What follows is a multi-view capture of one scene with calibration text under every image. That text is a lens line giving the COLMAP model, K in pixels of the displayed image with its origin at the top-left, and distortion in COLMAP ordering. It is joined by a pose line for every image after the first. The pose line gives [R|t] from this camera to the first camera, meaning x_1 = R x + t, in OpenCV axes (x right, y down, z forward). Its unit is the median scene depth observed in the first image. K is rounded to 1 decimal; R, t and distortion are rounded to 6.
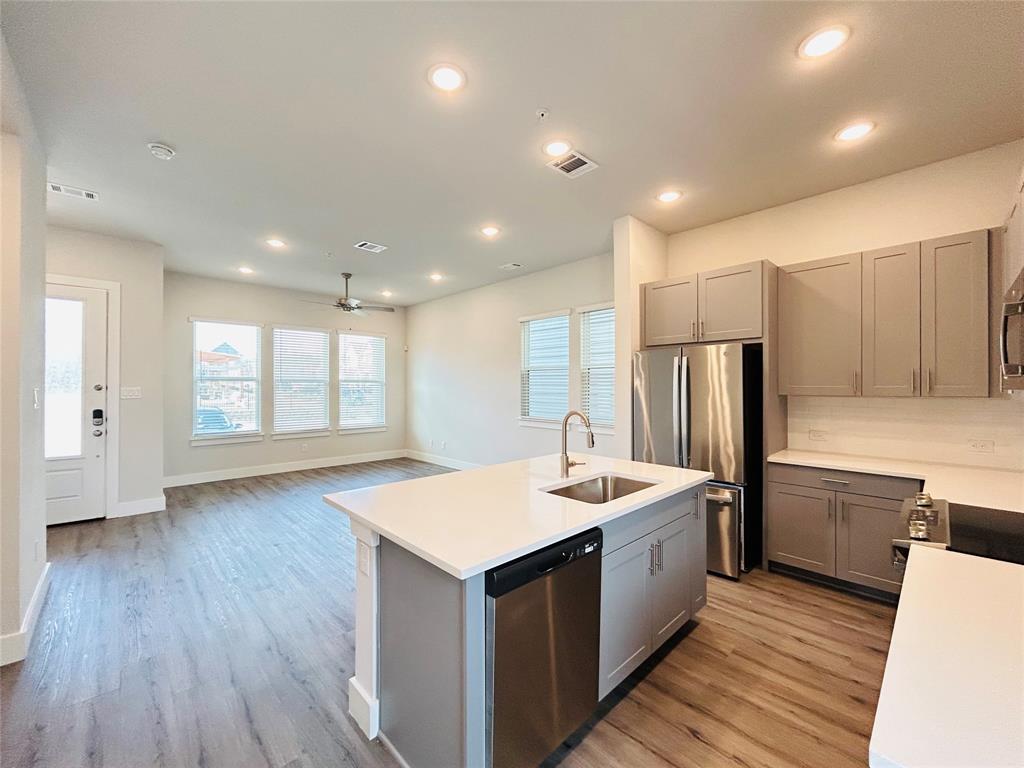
lens RADIAL K [[415.2, 0, 511.0], [0, 415.2, 385.8], [0, 0, 1]] dist [-0.000959, 0.000119]
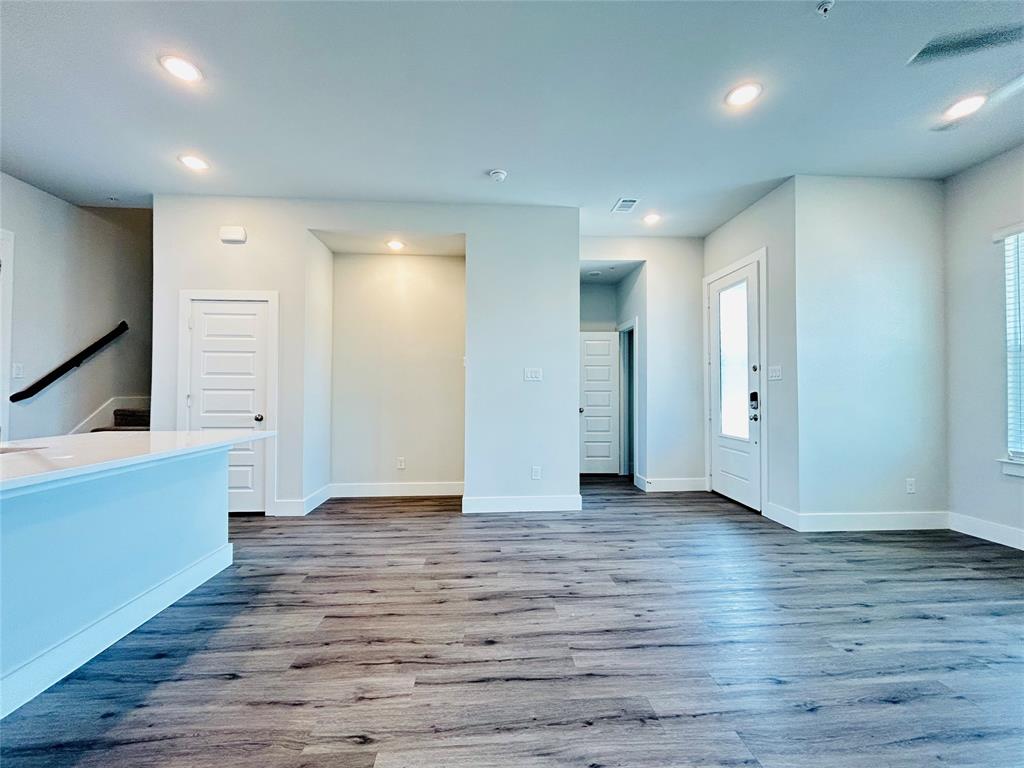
lens RADIAL K [[415.2, 0, 511.0], [0, 415.2, 385.8], [0, 0, 1]] dist [-0.000959, 0.000119]
pose [[-0.633205, -0.016003, -0.773818, 0.096103], [-0.001326, 0.999807, -0.019591, 0.095482], [0.773983, -0.011379, -0.633105, 1.776622]]
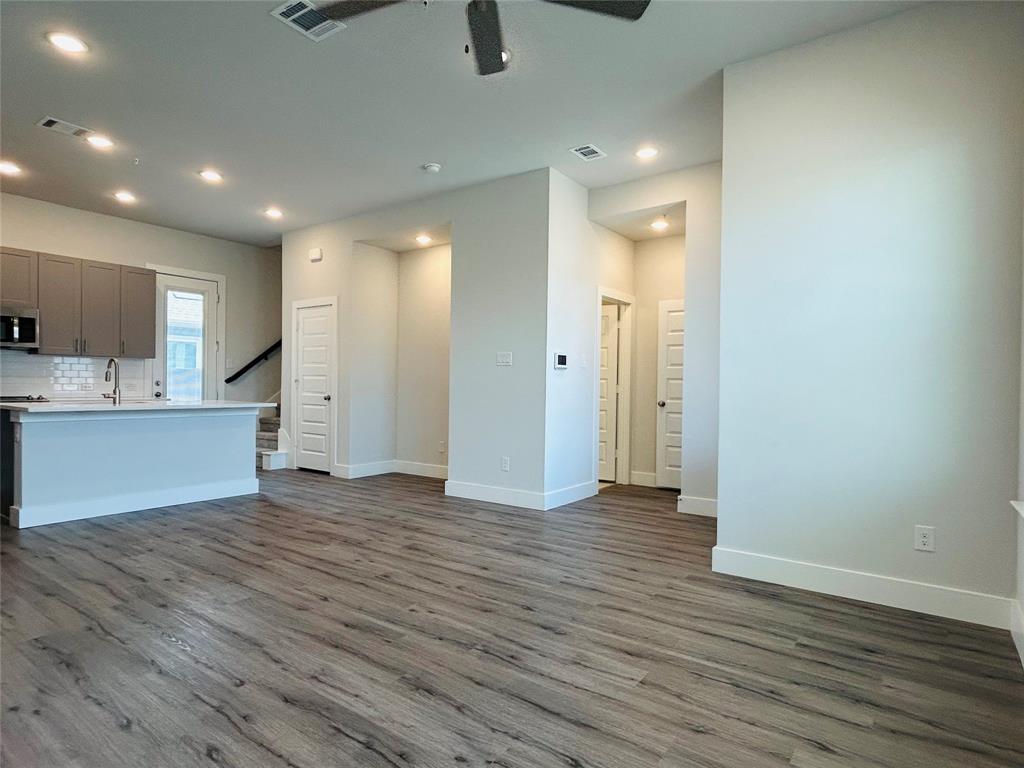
lens RADIAL K [[575.5, 0, 506.5], [0, 575.5, 386.8], [0, 0, 1]] dist [-0.004203, 0.001092]
pose [[-0.982867, -0.013412, -0.183828, -0.729282], [-0.014118, 0.999897, 0.002534, 0.113279], [0.183775, 0.005086, -0.982955, 2.764043]]
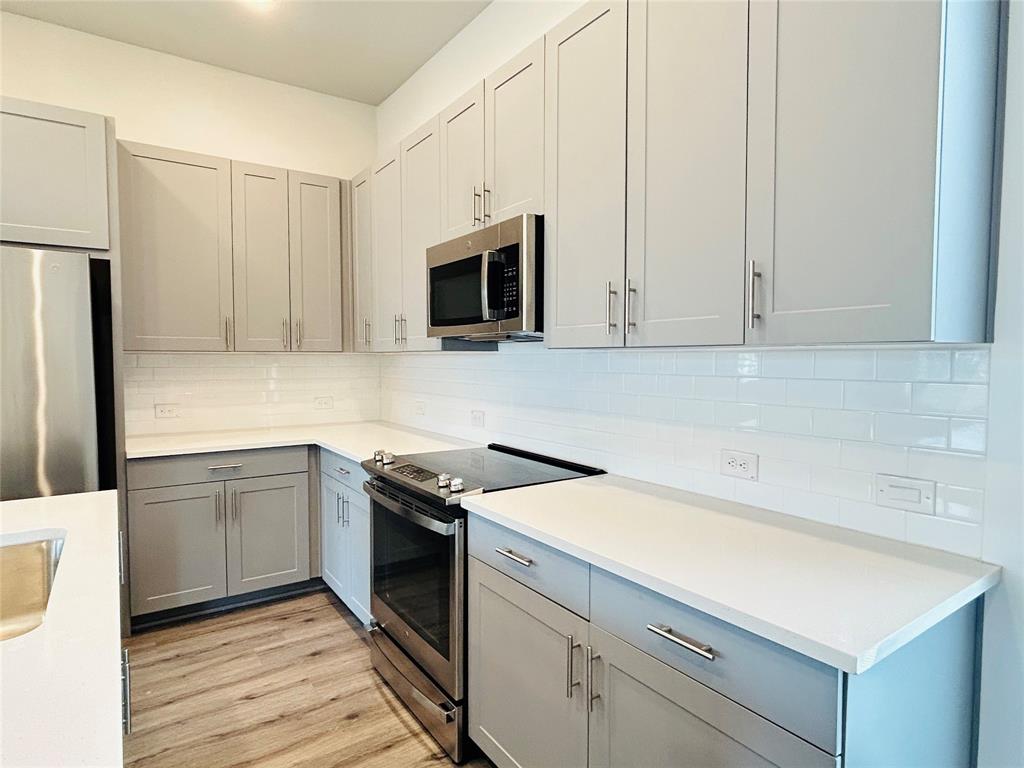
lens RADIAL K [[575.5, 0, 506.5], [0, 575.5, 386.8], [0, 0, 1]] dist [-0.004203, 0.001092]
pose [[0.153572, -0.051227, 0.986809, -0.131611], [-0.004922, 0.998603, 0.052605, 0.032954], [-0.988125, -0.012935, 0.153106, 0.355762]]
